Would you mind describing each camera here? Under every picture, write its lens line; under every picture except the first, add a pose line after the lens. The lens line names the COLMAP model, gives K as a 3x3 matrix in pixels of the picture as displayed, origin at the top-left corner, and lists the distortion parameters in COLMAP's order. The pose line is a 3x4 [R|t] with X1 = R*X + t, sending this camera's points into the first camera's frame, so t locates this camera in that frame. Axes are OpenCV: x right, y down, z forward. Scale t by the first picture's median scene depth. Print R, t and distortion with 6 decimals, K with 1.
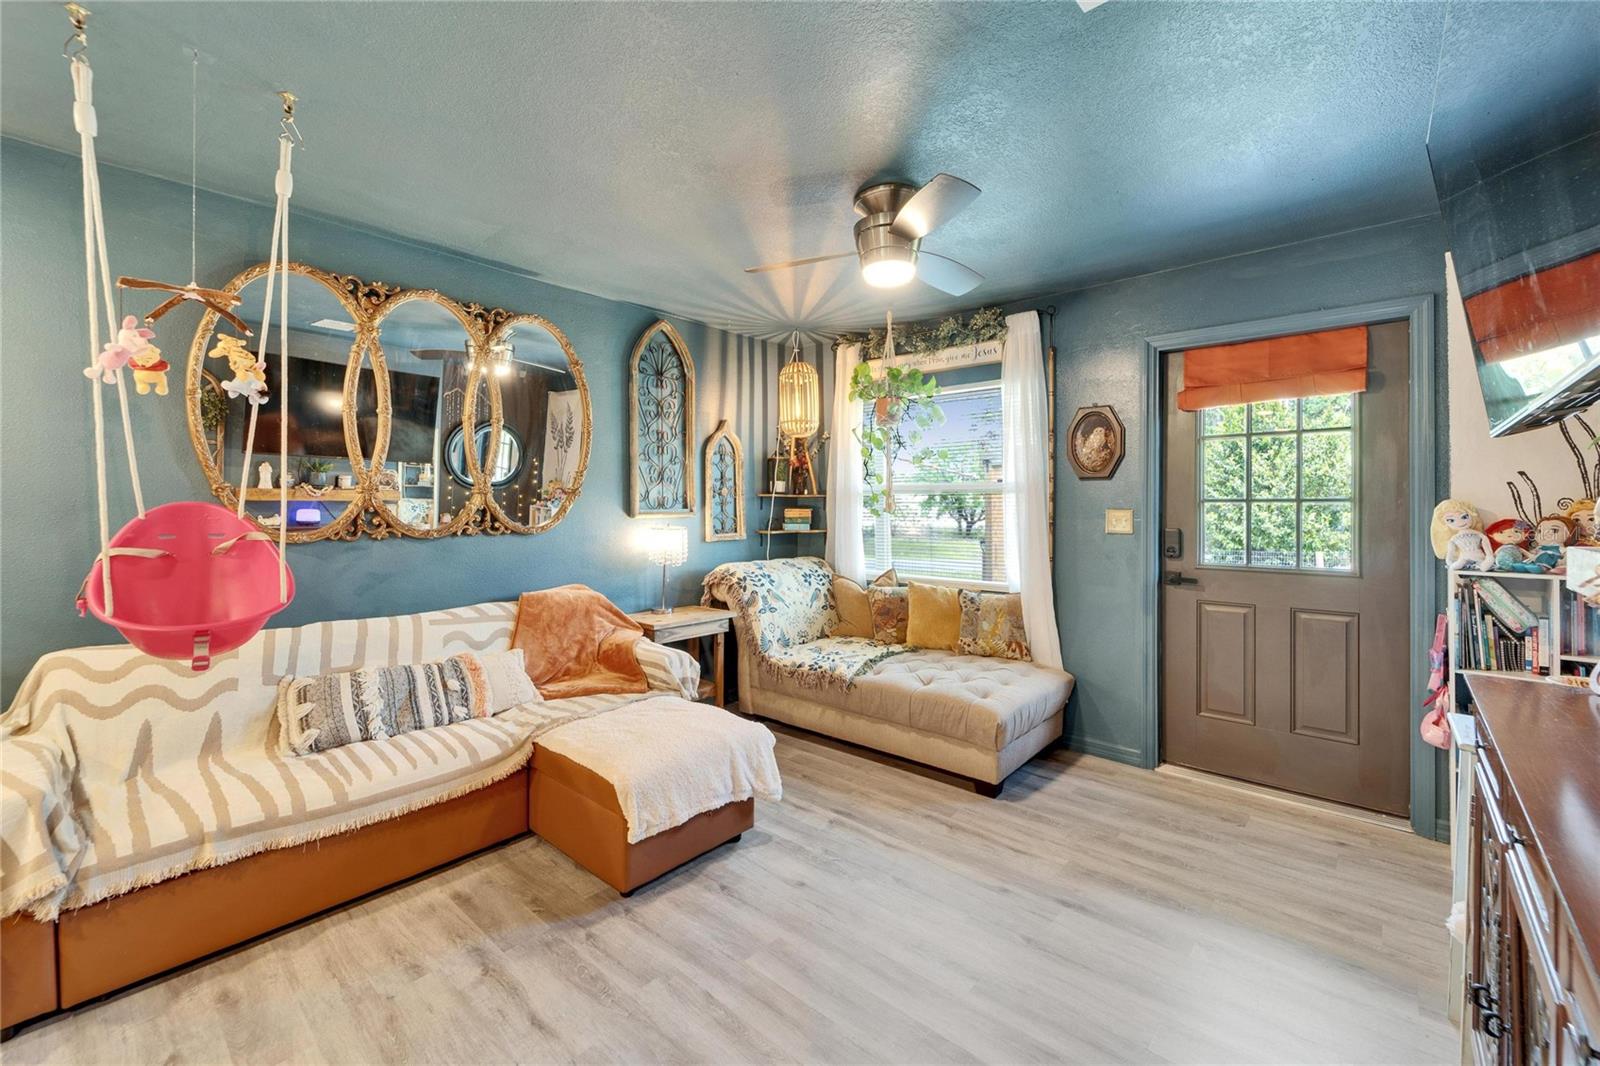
lens RADIAL K [[658.7, 0, 788.1], [0, 658.7, 504.7], [0, 0, 1]] dist [0.001265, -0.000034]
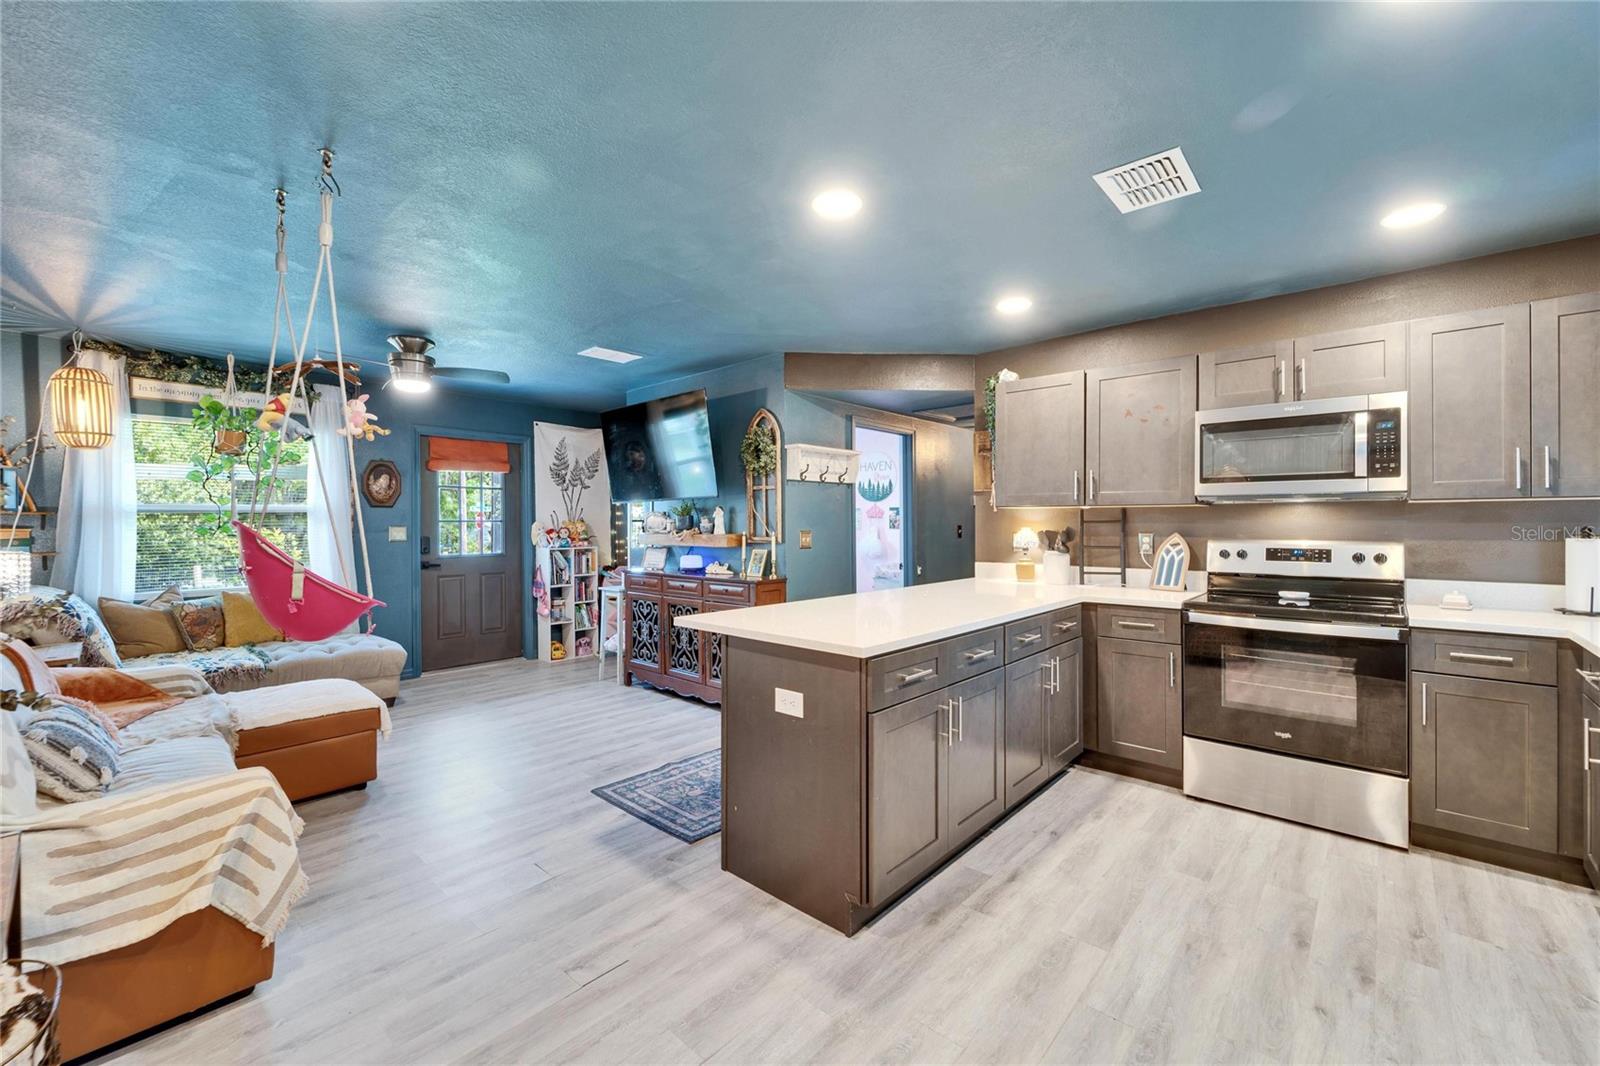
lens RADIAL K [[648.3, 0, 787.8], [0, 648.3, 522.8], [0, 0, 1]] dist [-0.000956, -0.000336]
pose [[0.006000, -0.000322, 0.999982, -1.162512], [0.000539, 1.000000, 0.000318, -0.001504], [-0.999982, 0.000537, 0.006001, 0.027974]]
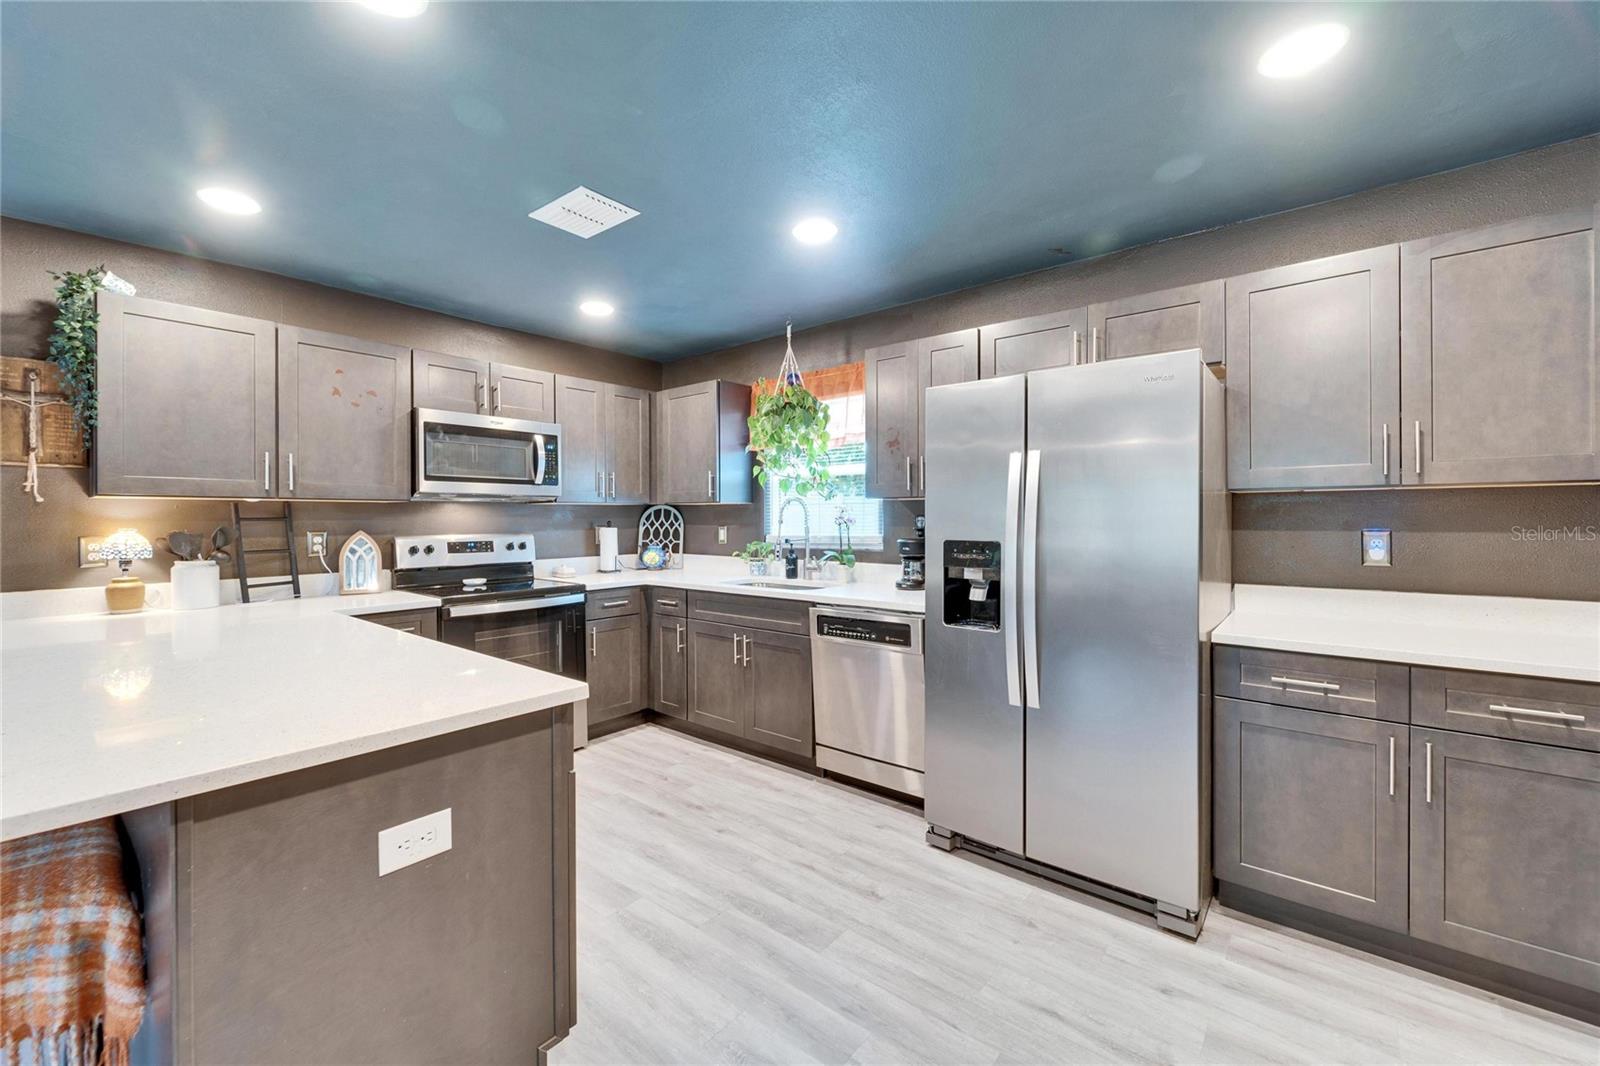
lens RADIAL K [[645.1, 0, 793.7], [0, 645.1, 521.8], [0, 0, 1]] dist [0.003419, -0.000118]
pose [[-0.998817, 0.004266, -0.048446, -0.674802], [0.003886, 0.999961, 0.007940, -0.003151], [0.048478, 0.007742, -0.998794, 0.427438]]
